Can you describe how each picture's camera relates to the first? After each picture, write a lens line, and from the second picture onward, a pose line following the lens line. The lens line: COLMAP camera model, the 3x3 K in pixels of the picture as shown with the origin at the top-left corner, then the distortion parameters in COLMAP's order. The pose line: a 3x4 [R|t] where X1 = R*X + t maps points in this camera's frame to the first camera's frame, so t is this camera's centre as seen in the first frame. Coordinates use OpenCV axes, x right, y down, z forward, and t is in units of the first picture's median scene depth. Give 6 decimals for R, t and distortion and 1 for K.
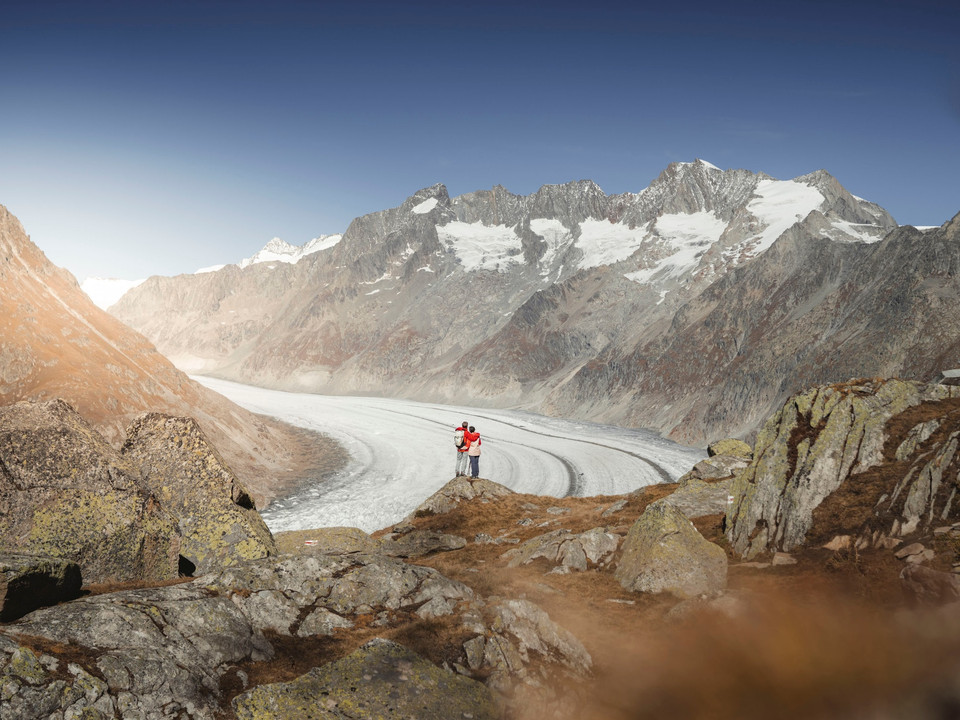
lens RADIAL K [[1506.5, 0, 485.2], [0, 1506.5, 358.5], [0, 0, 1]] dist [-0.037549, 0.000000]
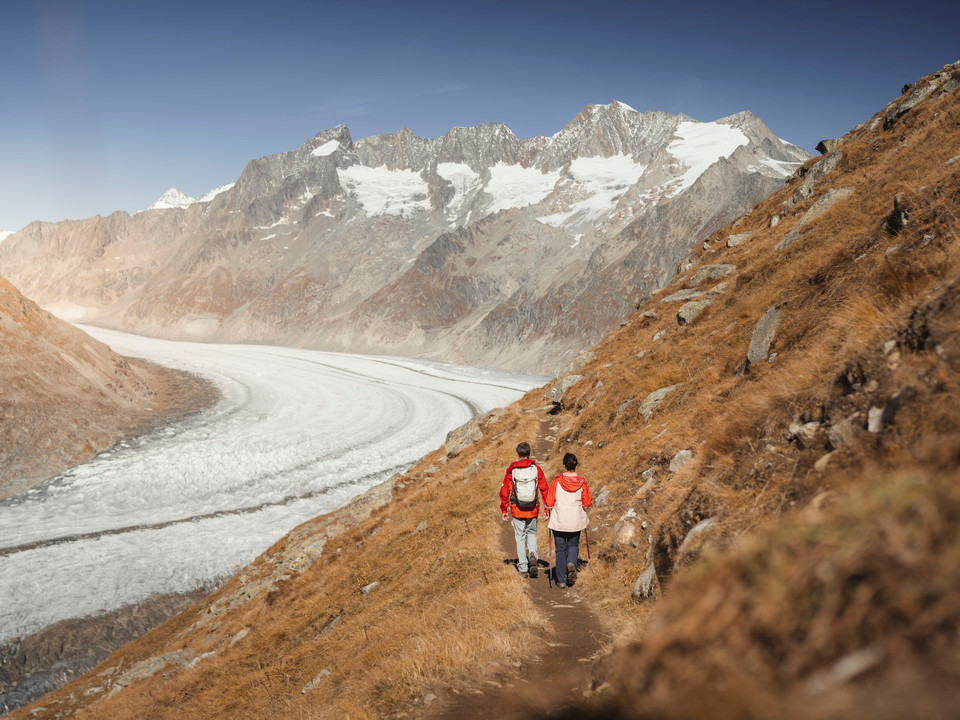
lens RADIAL K [[1506.5, 0, 489.3], [0, 1506.5, 358.7], [0, 0, 1]] dist [-0.037549, 0.000000]
pose [[0.998017, 0.007808, 0.062466, 0.005250], [-0.009071, 0.999760, 0.019950, 0.013067], [-0.062296, -0.020477, 0.997848, 0.065553]]
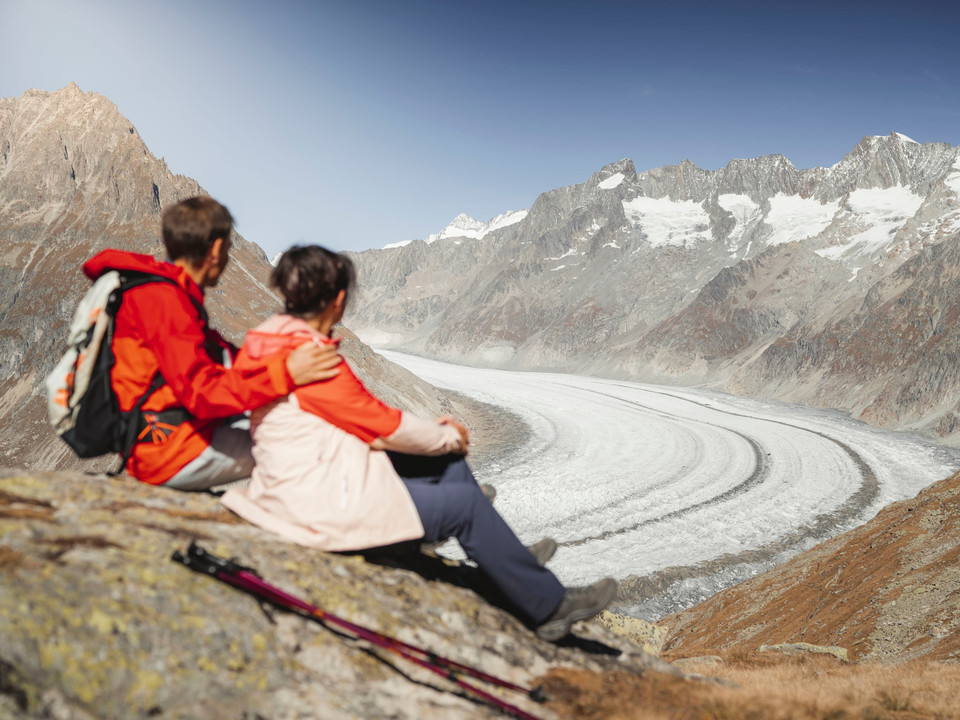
lens RADIAL K [[1506.5, 0, 486.6], [0, 1506.5, 366.7], [0, 0, 1]] dist [-0.037549, 0.000000]
pose [[0.992530, 0.011919, -0.121420, 0.000183], [-0.009387, 0.999727, 0.021398, 0.000412], [0.121642, -0.020099, 0.992370, 0.005425]]
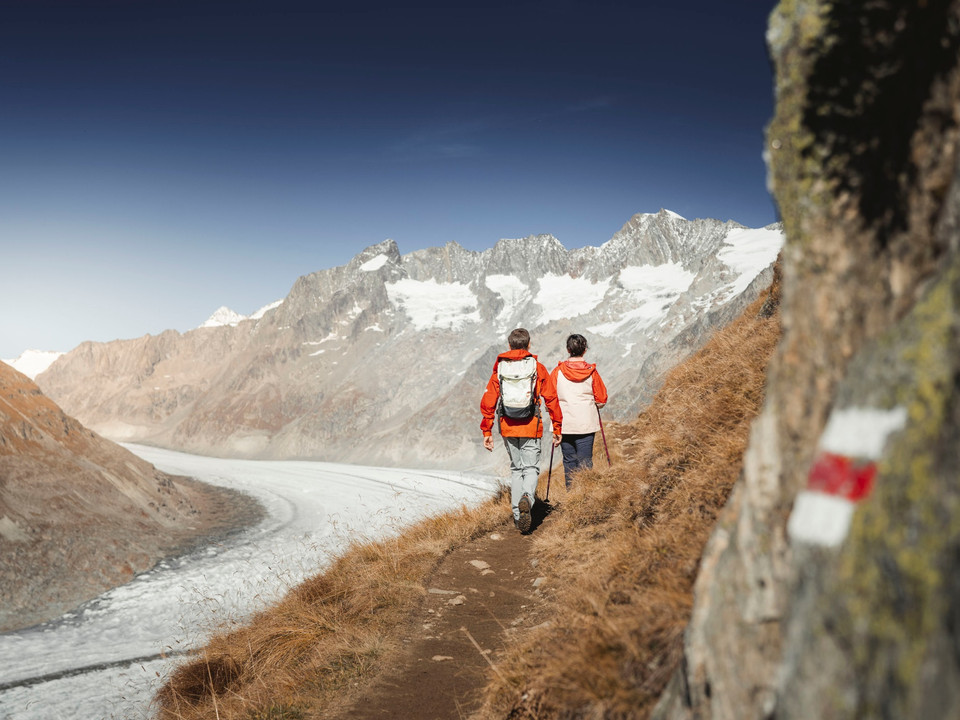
lens RADIAL K [[1506.5, 0, 495.7], [0, 1506.5, 372.7], [0, 0, 1]] dist [-0.037549, 0.000000]
pose [[0.999463, -0.006907, 0.032039, 0.006536], [0.008379, 0.998905, -0.046022, 0.013639], [-0.031686, 0.046266, 0.998427, 0.077347]]
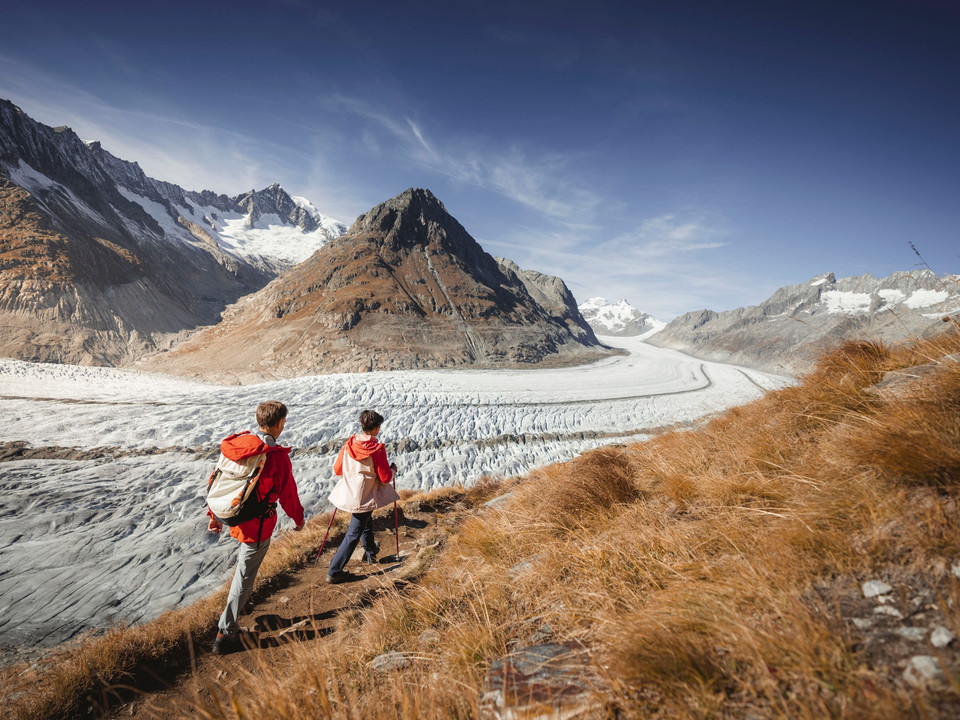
lens RADIAL K [[493.9, 0, 490.1], [0, 493.9, 364.0], [0, 0, 1]] dist [-0.024217, 0.005367]
pose [[0.736446, 0.133037, -0.663286, 0.101845], [-0.123188, 0.990452, 0.061882, 0.022092], [0.665185, 0.036136, 0.745803, 0.300748]]
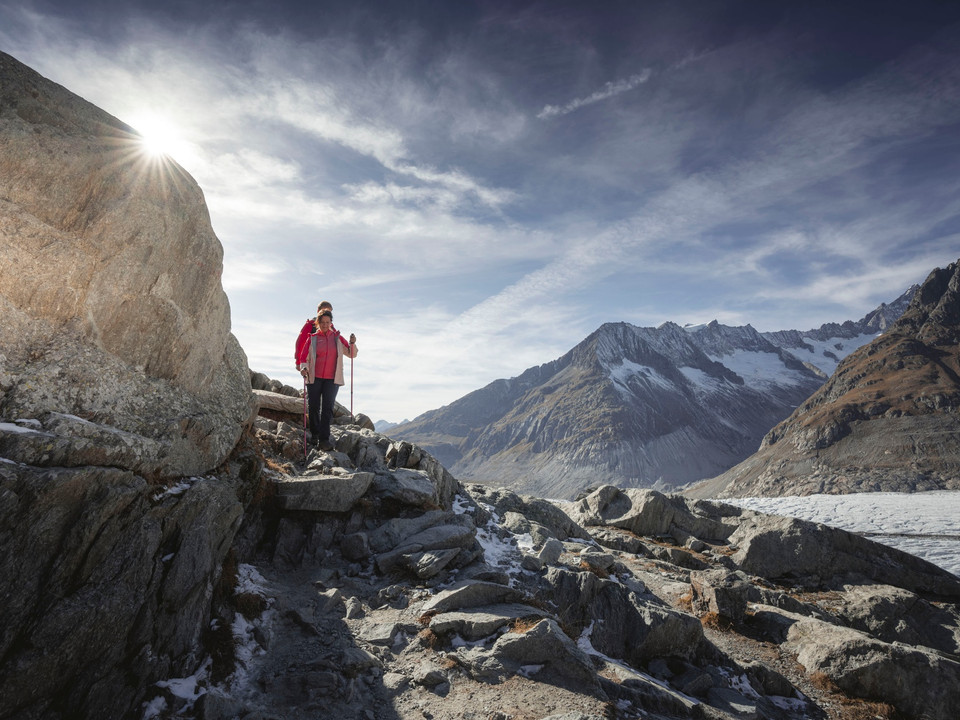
lens RADIAL K [[504.7, 0, 482.2], [0, 504.7, 361.5], [0, 0, 1]] dist [-0.004578, 0.002069]
pose [[-0.397076, -0.145761, -0.906137, 0.118649], [0.031573, 0.984554, -0.172210, 0.025373], [0.917243, -0.096990, -0.386340, 0.384172]]
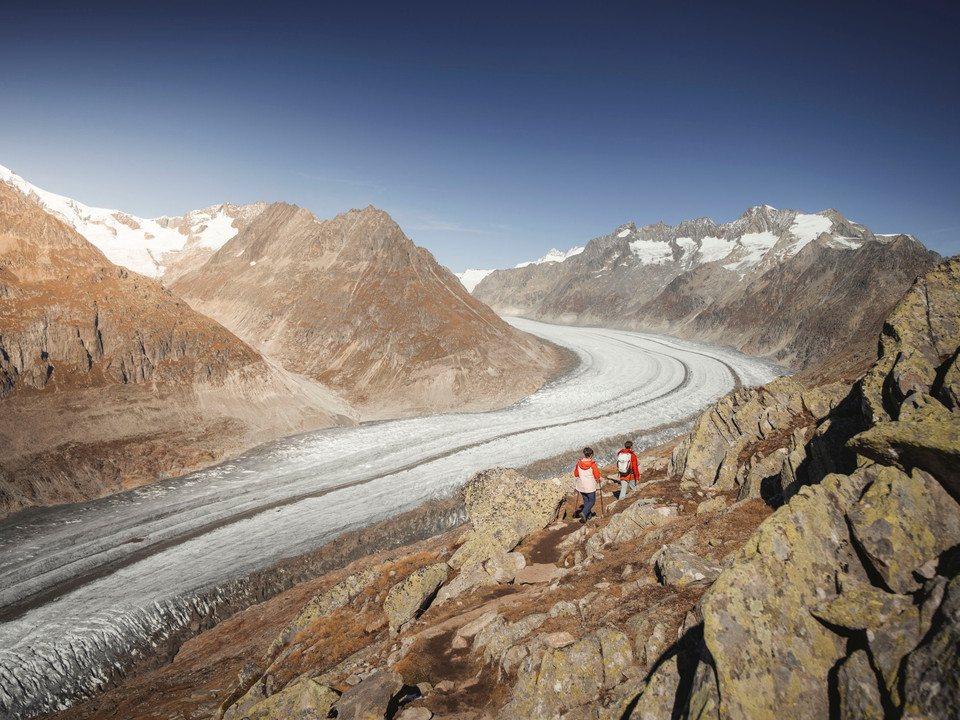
lens RADIAL K [[717.2, 0, 479.8], [0, 717.2, 360.2], [0, 0, 1]] dist [-0.010432, 0.013629]
pose [[0.970058, 0.005049, -0.242822, 0.009630], [0.014708, 0.996728, 0.079480, -0.010820], [0.242428, -0.080672, 0.966809, -0.016852]]
